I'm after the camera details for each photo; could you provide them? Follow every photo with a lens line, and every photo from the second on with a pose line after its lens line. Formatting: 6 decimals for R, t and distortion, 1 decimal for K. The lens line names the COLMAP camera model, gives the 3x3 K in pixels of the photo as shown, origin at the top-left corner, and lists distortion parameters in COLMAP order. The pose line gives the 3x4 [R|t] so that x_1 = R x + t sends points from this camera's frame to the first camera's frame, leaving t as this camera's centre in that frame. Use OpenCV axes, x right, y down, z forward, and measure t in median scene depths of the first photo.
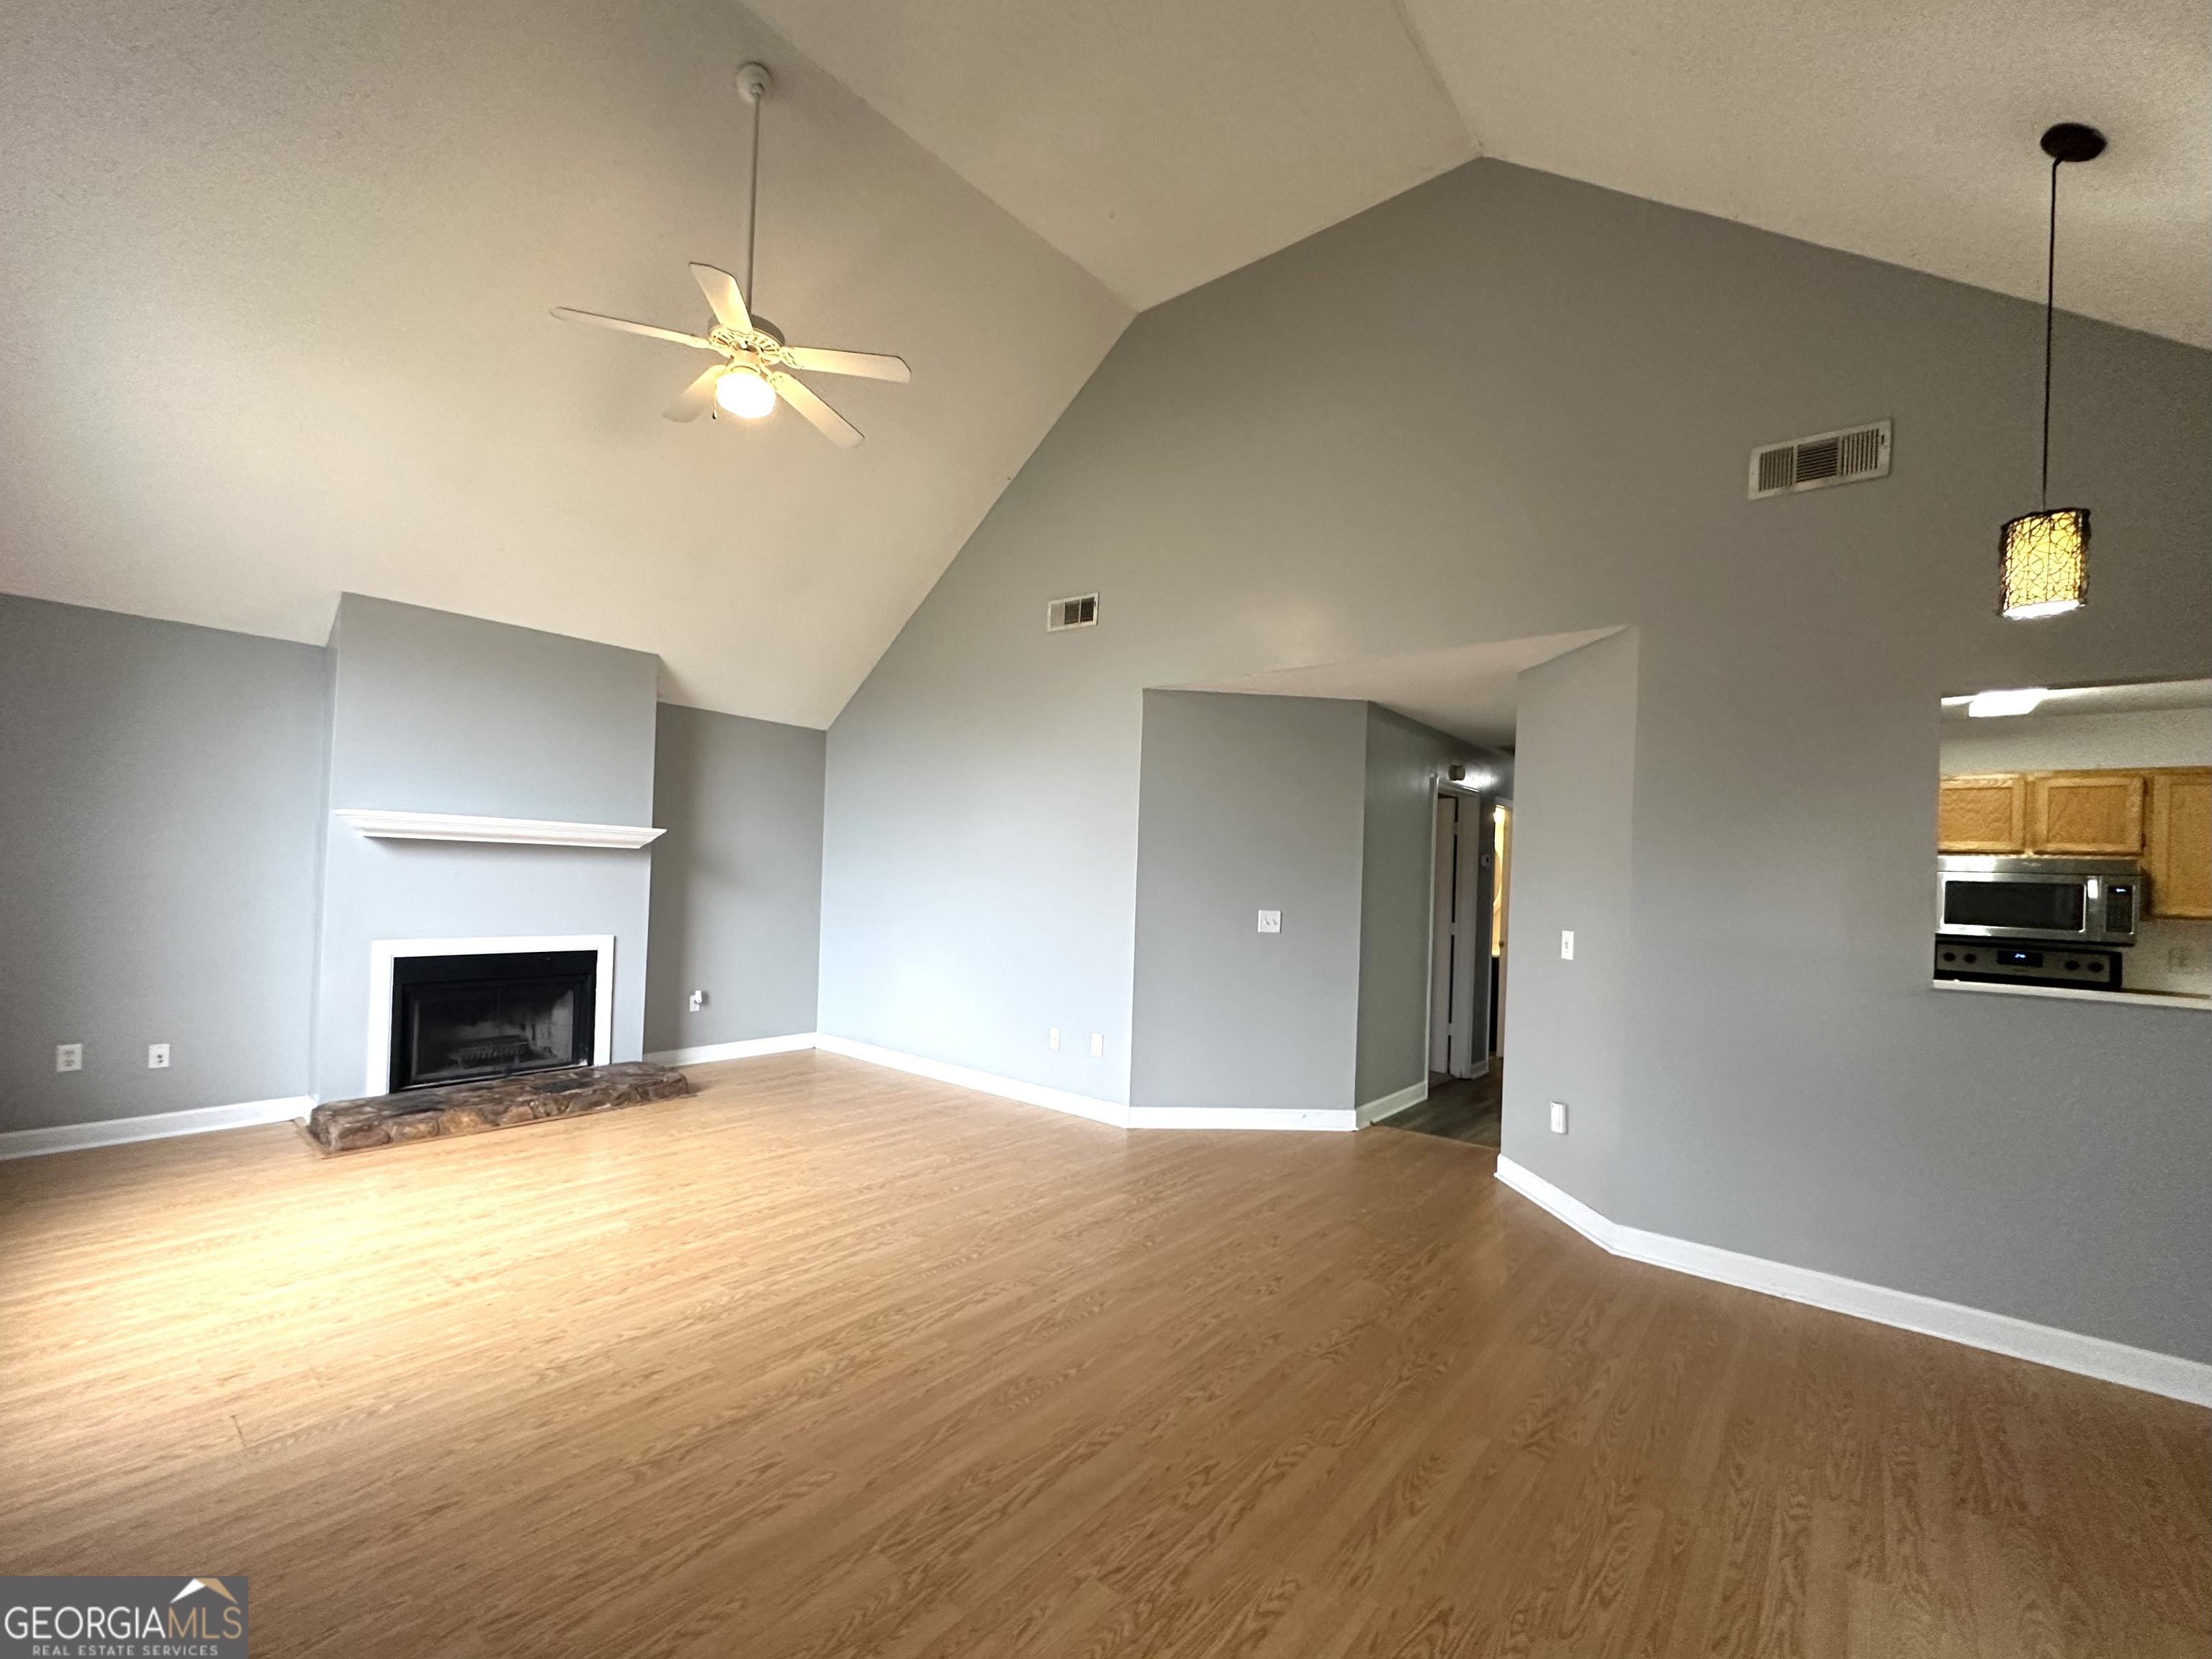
lens RADIAL K [[912.5, 0, 1100.9], [0, 912.5, 859.5], [0, 0, 1]] dist [0.001198, -0.000648]
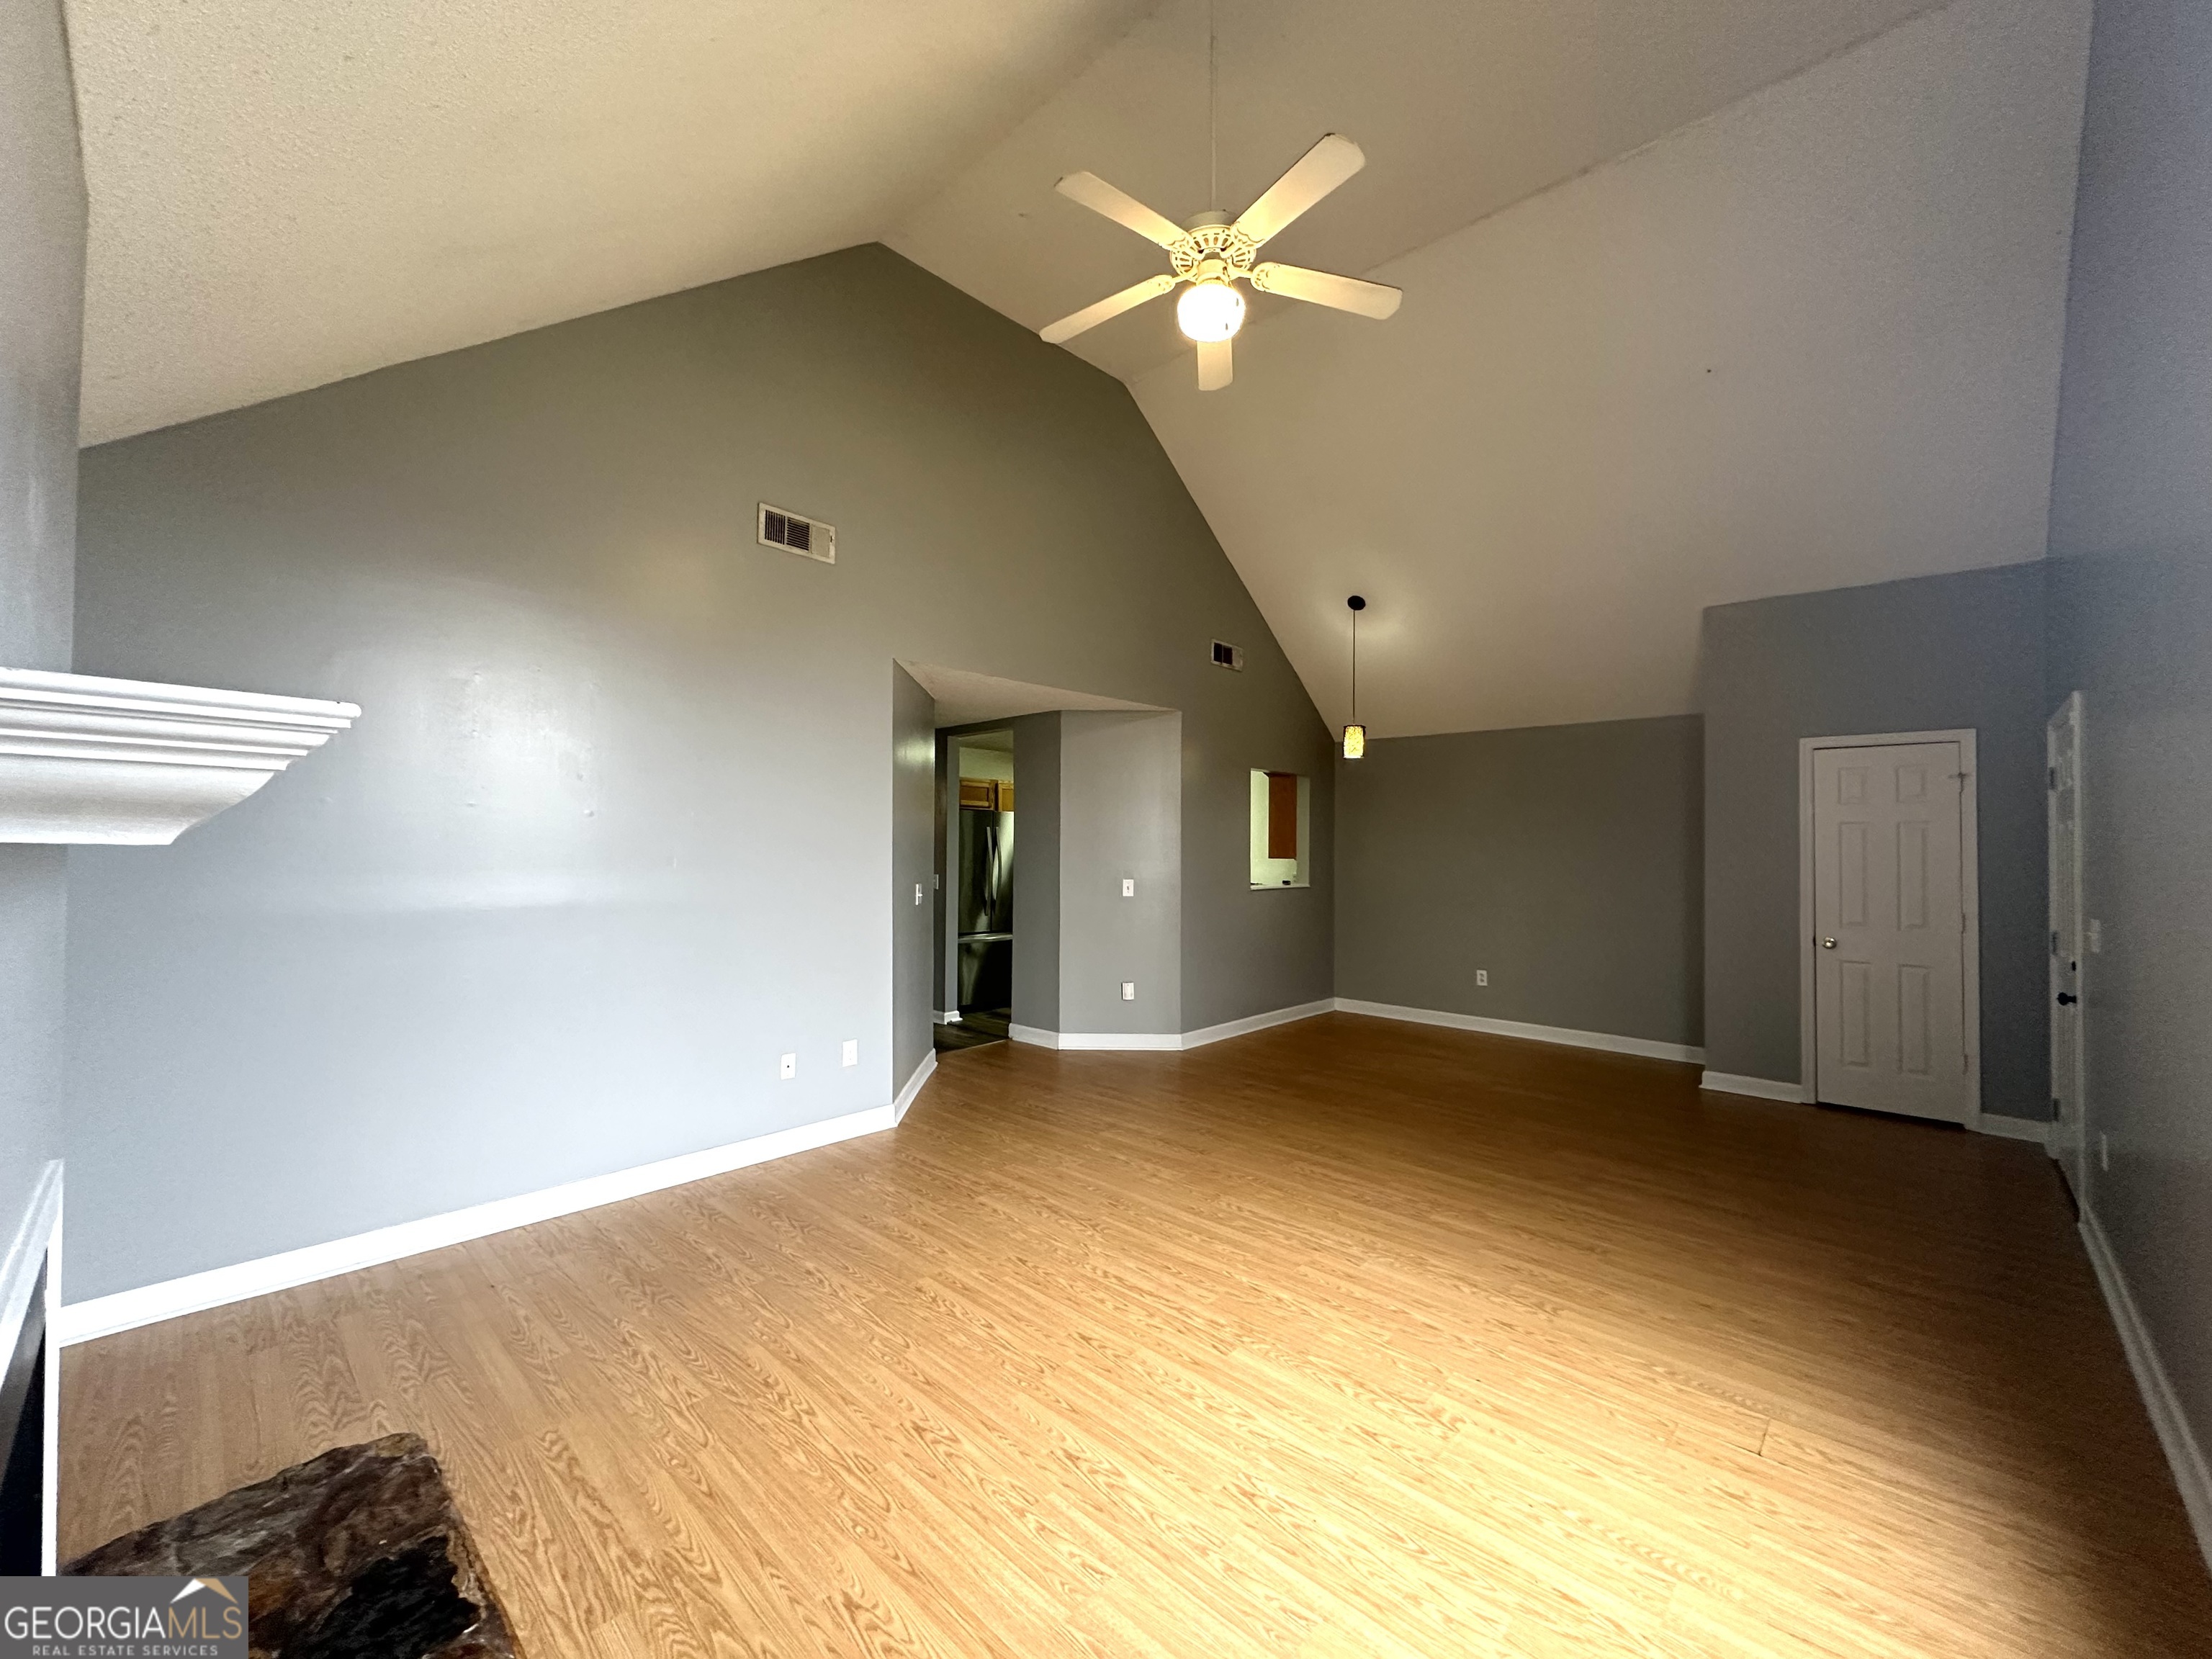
lens RADIAL K [[877.7, 0, 1106.0], [0, 877.7, 829.5], [0, 0, 1]] dist [-0.000545, 0.000066]
pose [[0.065960, -0.014953, 0.997710, -1.321033], [-0.019392, 0.999680, 0.016264, -0.045751], [-0.997634, -0.020420, 0.065649, 1.131927]]
